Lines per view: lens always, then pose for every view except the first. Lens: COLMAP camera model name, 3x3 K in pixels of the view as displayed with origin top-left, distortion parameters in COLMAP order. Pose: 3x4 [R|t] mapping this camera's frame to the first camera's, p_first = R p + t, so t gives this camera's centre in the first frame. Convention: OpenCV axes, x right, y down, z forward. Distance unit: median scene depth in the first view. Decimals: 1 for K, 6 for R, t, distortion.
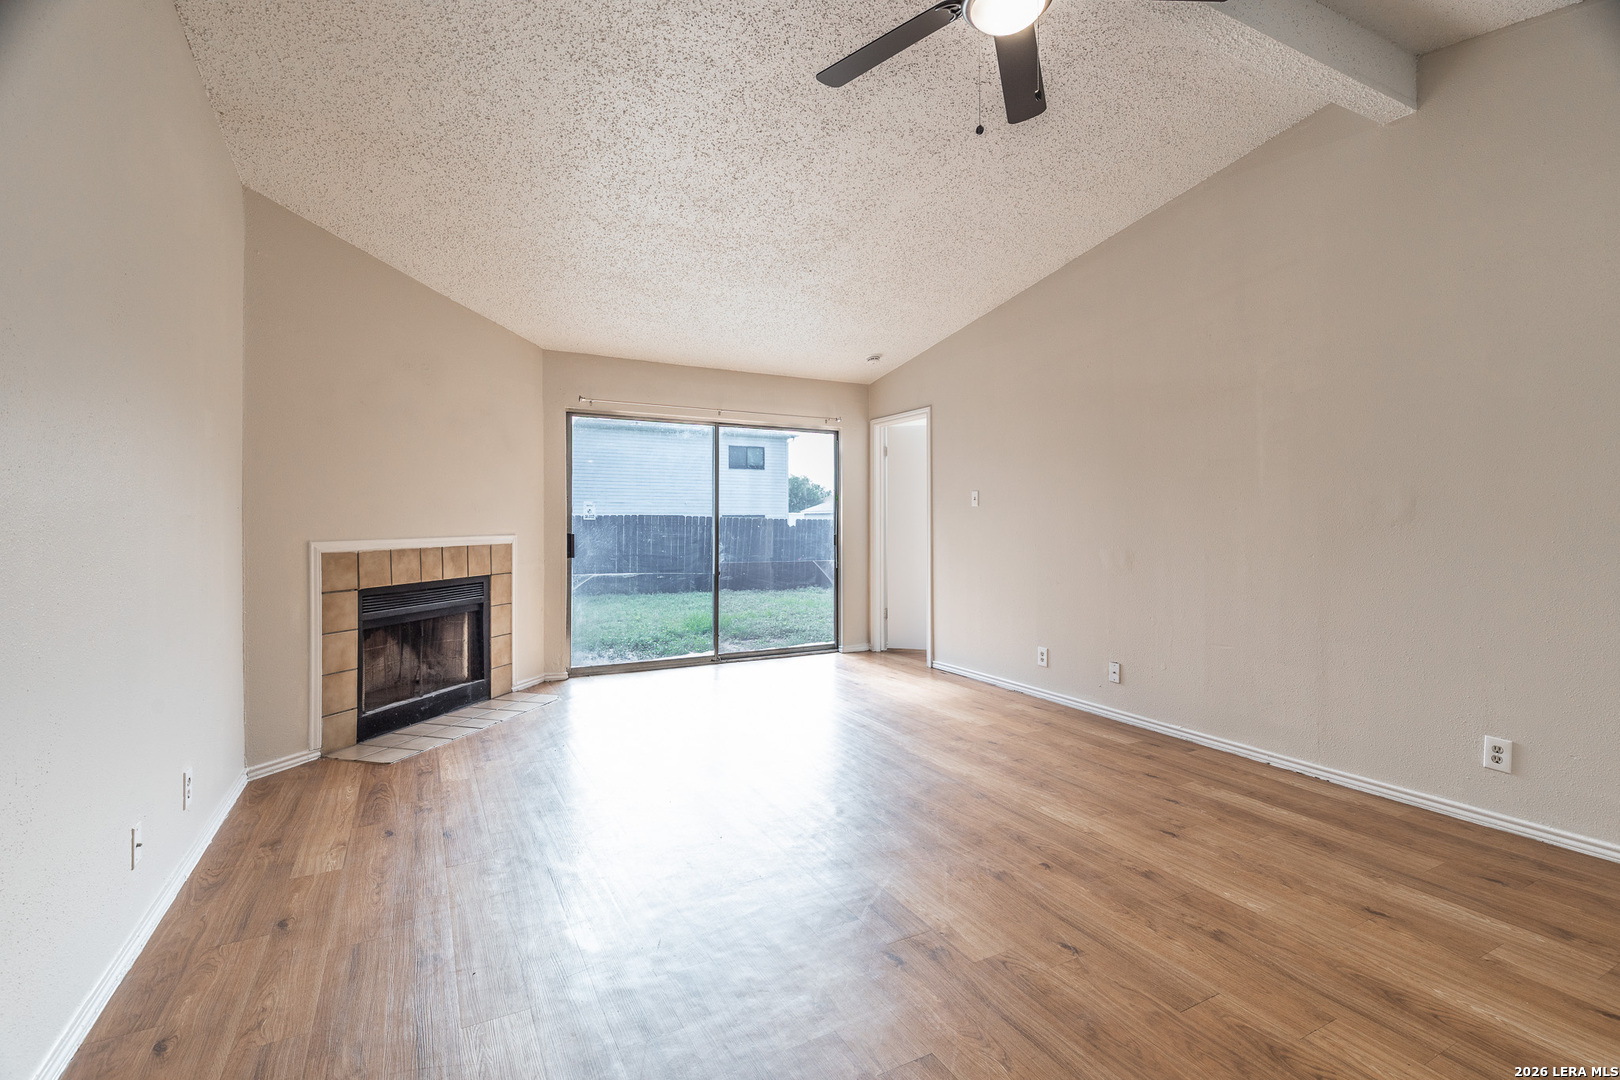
lens RADIAL K [[736.9, 0, 814.6], [0, 736.9, 519.3], [0, 0, 1]] dist [0.001711, 0.000396]
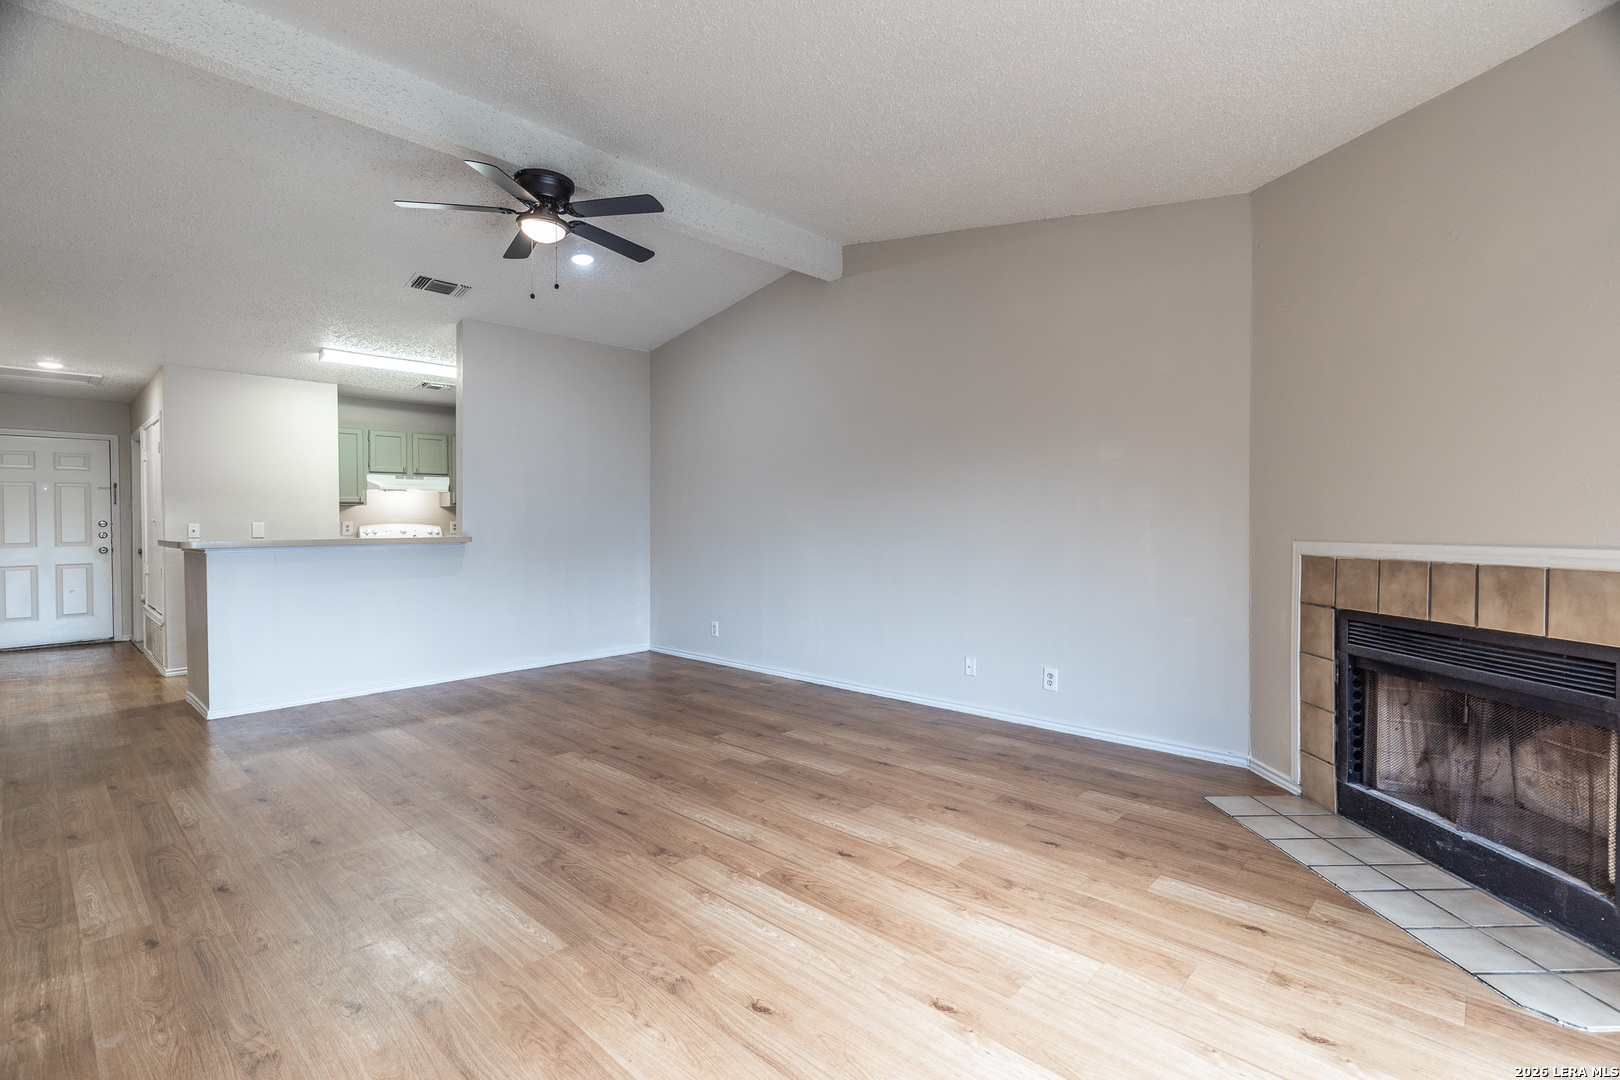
lens RADIAL K [[731.2, 0, 823.9], [0, 731.2, 536.3], [0, 0, 1]] dist [0.001329, 0.000125]
pose [[-0.942464, 0.014309, -0.334001, 0.119590], [0.009215, 0.999816, 0.016831, 0.005706], [0.334180, 0.012785, -0.942422, 1.595672]]
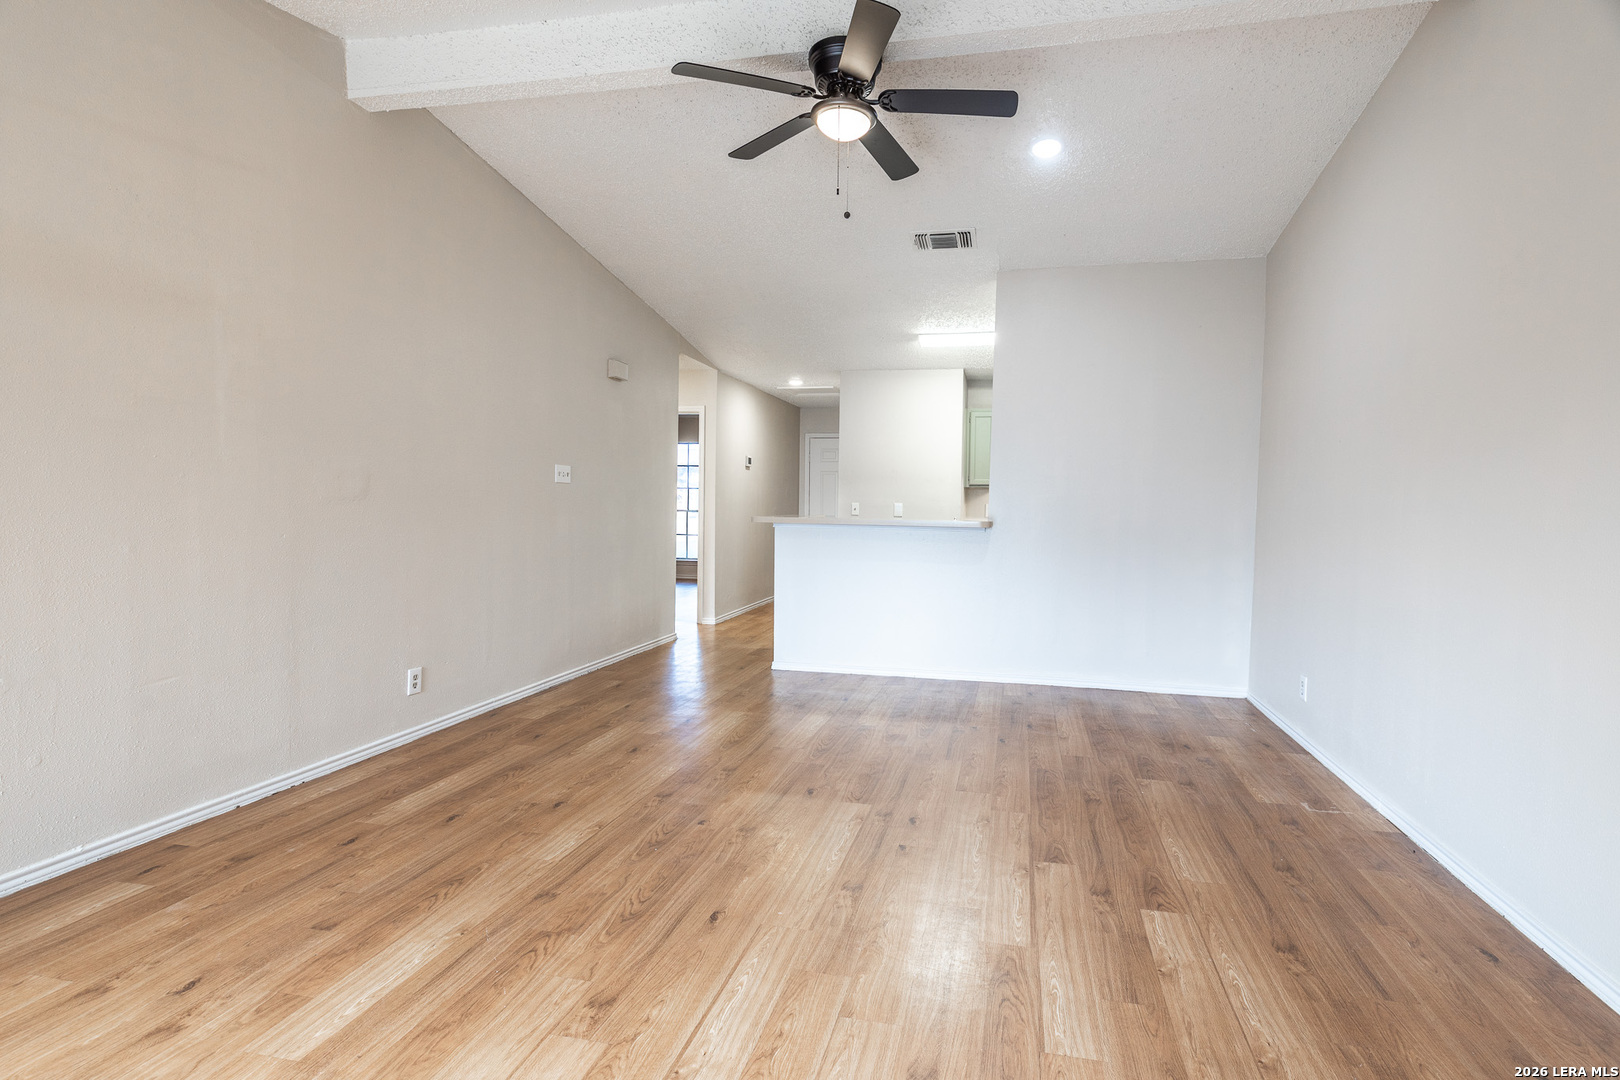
lens RADIAL K [[766.2, 0, 879.7], [0, 766.2, 535.6], [0, 0, 1]] dist [0.004982, 0.000672]
pose [[-0.779520, -0.037418, 0.625259, -0.387508], [-0.019054, 0.999169, 0.036040, 0.003961], [-0.626088, 0.016180, -0.779585, 1.150398]]
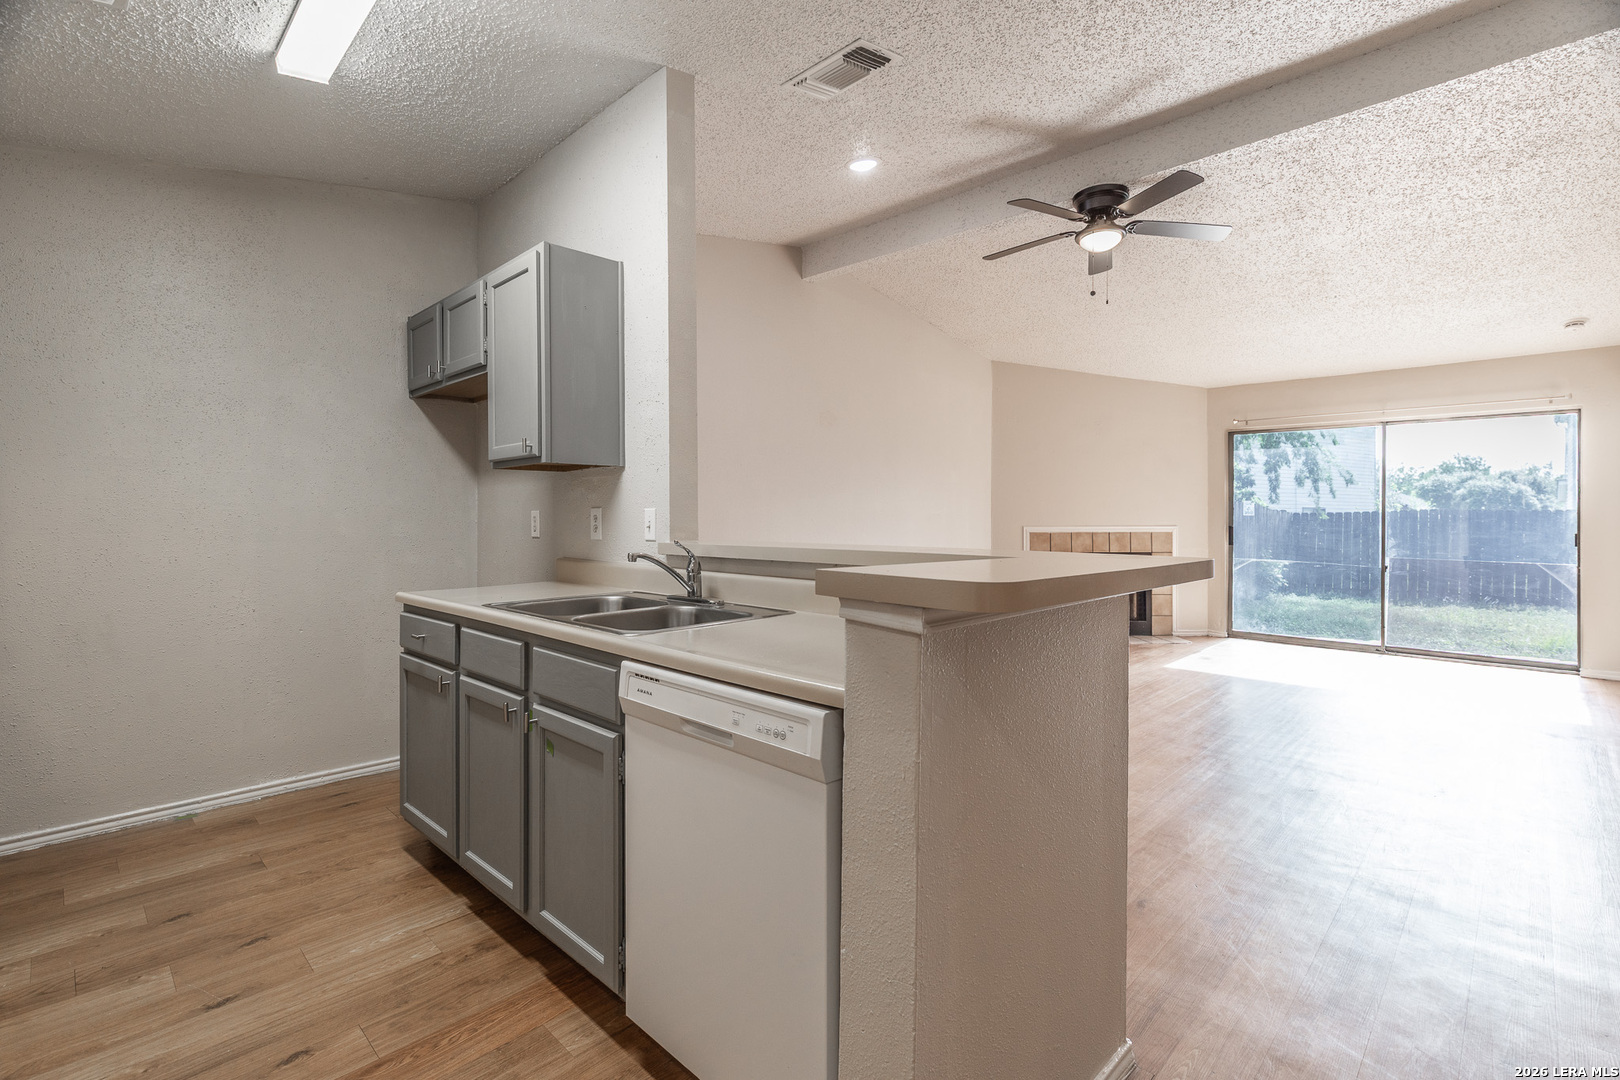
lens RADIAL K [[736.9, 0, 814.6], [0, 736.9, 519.3], [0, 0, 1]] dist [0.001711, 0.000396]
pose [[0.296494, 0.006172, -0.955015, 1.023576], [0.000559, 0.999978, 0.006636, -0.002625], [0.955035, -0.002501, 0.296484, -0.122293]]
